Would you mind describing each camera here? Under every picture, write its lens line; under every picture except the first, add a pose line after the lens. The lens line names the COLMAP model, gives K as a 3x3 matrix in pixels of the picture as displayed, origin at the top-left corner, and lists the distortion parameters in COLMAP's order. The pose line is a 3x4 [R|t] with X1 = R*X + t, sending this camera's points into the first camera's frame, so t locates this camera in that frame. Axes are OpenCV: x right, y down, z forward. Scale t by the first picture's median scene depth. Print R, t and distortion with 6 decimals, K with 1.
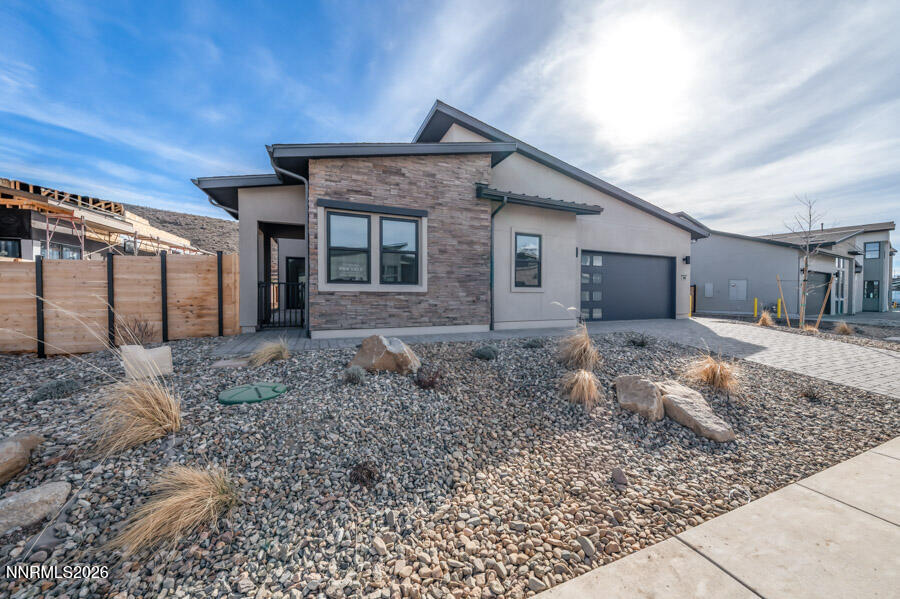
lens RADIAL K [[316.4, 0, 458.7], [0, 316.4, 298.6], [0, 0, 1]] dist [0.004281, -0.001310]
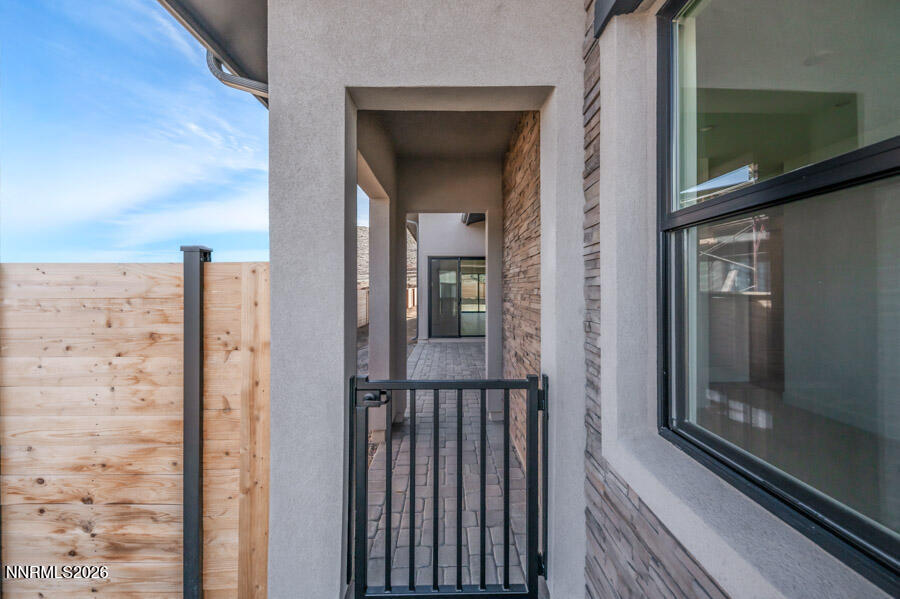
lens RADIAL K [[316.4, 0, 450.2], [0, 316.4, 292.1], [0, 0, 1]] dist [0.004281, -0.001310]
pose [[0.920217, -0.004103, -0.391387, -0.512907], [0.004203, 0.999991, -0.000602, -0.120289], [0.391386, -0.001091, 0.920226, 0.879766]]
